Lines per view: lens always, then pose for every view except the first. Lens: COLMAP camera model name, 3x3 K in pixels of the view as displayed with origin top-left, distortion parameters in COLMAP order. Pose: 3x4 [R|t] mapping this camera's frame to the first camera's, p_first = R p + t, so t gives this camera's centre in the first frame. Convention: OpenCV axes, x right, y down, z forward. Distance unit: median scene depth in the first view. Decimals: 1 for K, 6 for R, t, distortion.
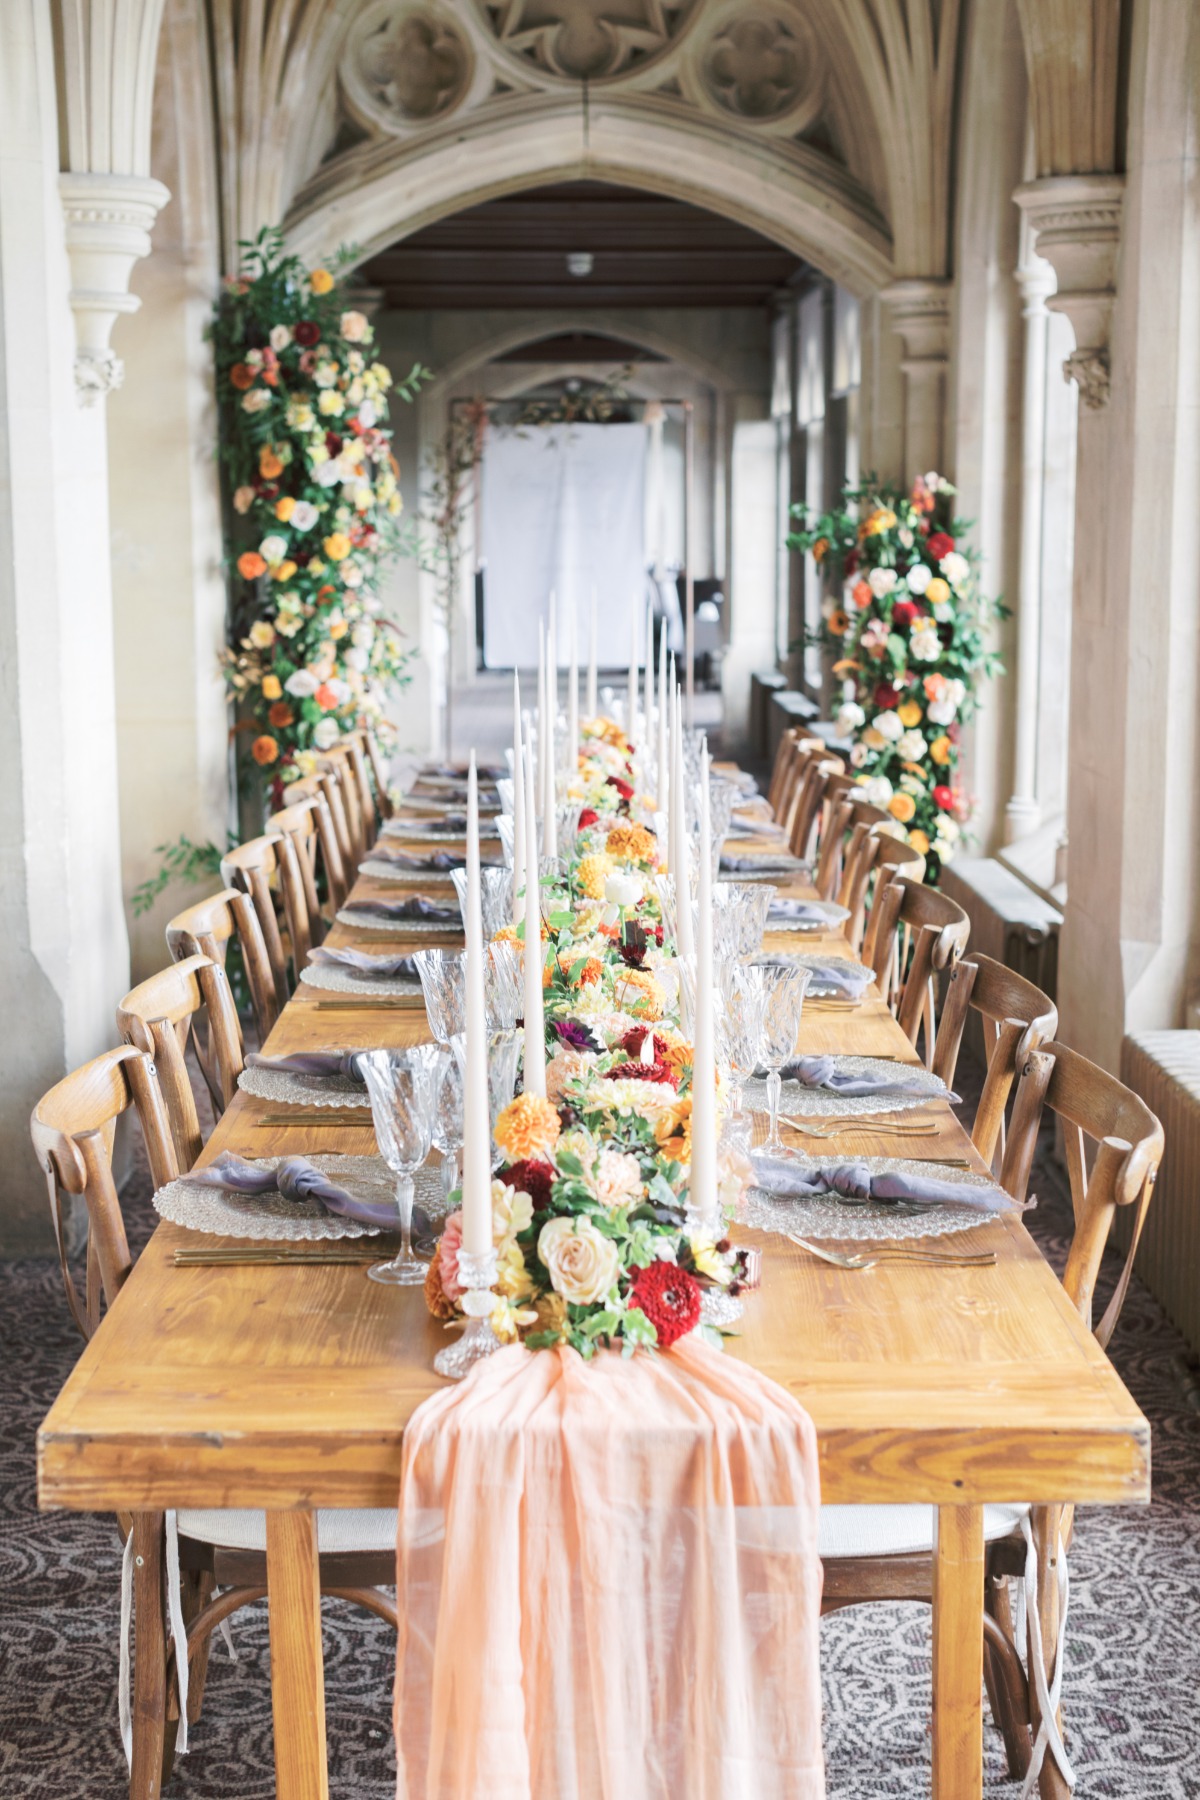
lens RADIAL K [[2621.2, 0, 591.0], [0, 2621.2, 901.2], [0, 0, 1]] dist [0.034757, -0.024518]
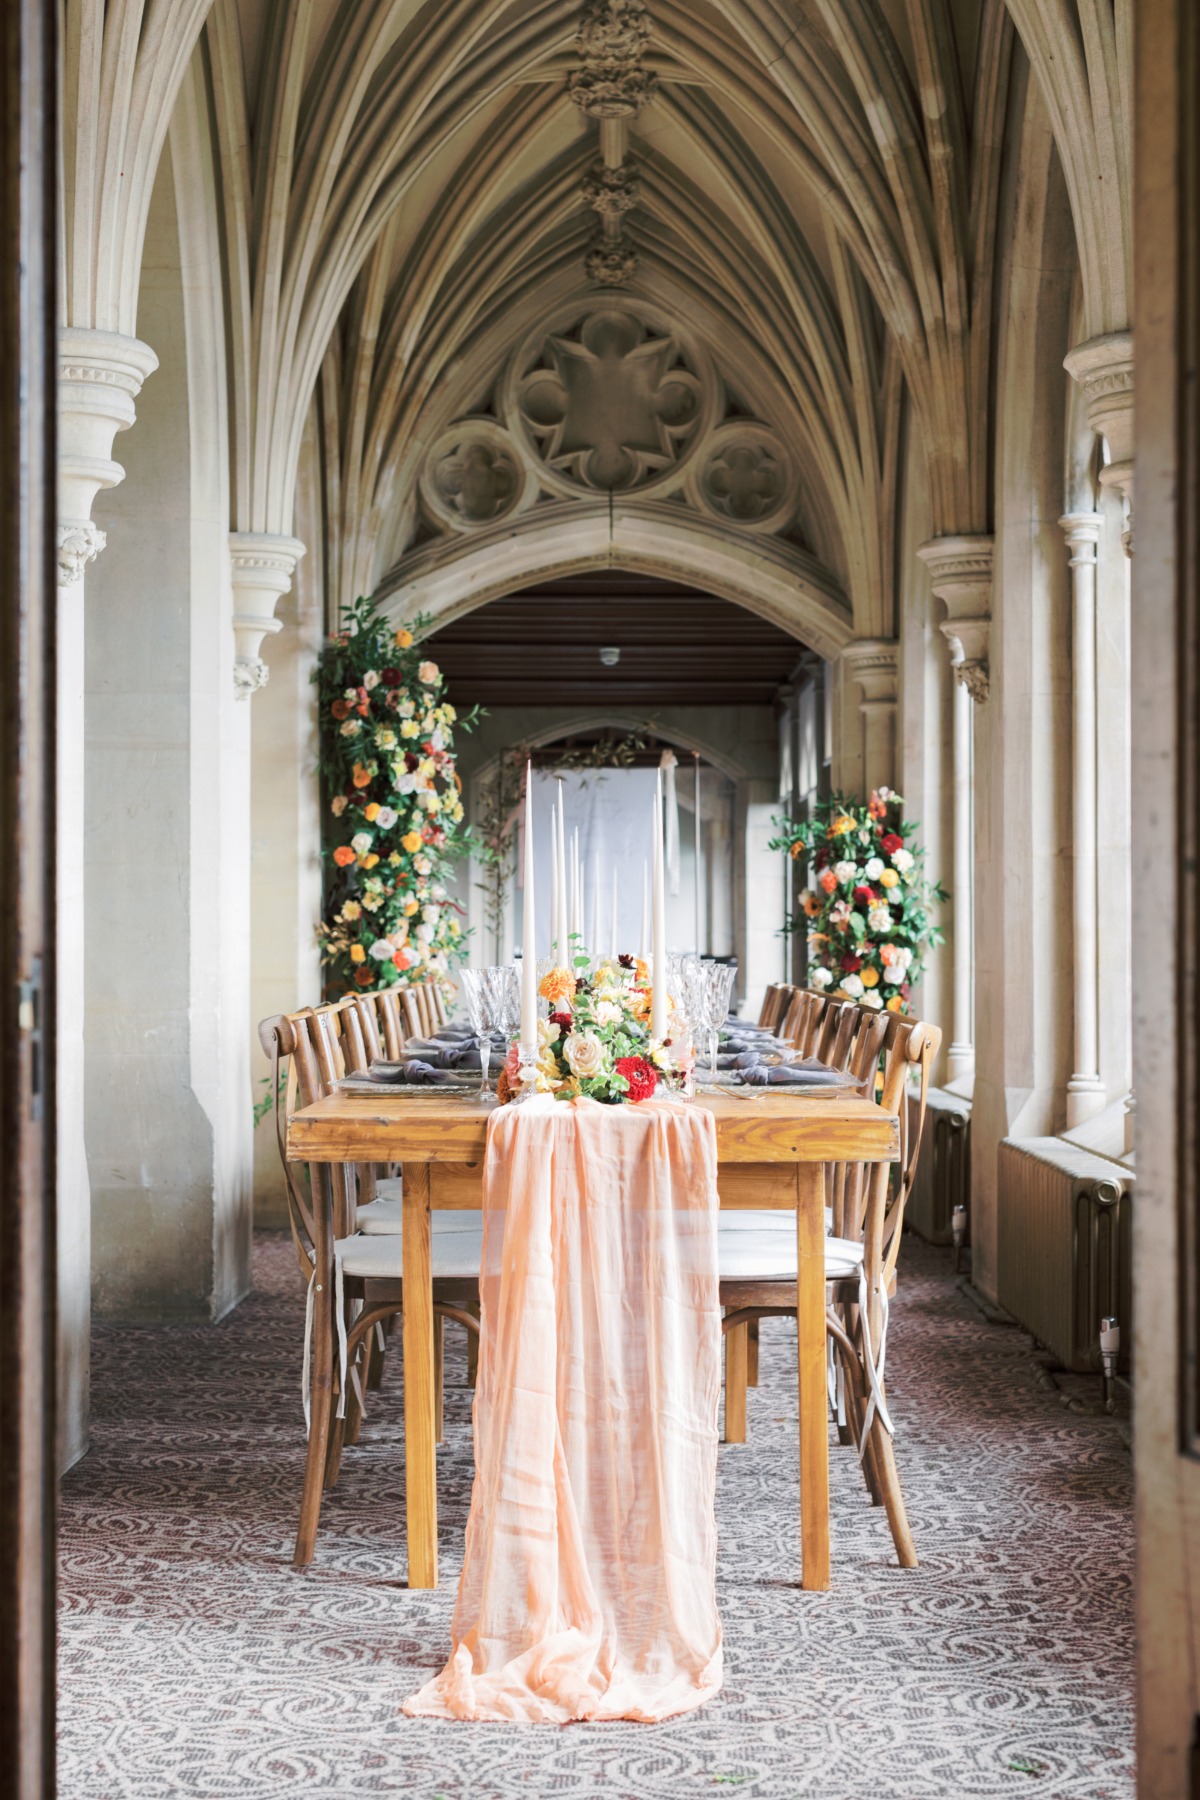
lens RADIAL K [[2621.2, 0, 591.0], [0, 2621.2, 901.2], [0, 0, 1]] dist [0.034757, -0.024518]
pose [[0.999893, 0.002897, -0.014312, 0.007367], [-0.005263, 0.985748, -0.168147, 0.104089], [0.013621, 0.168204, 0.985658, -0.235607]]
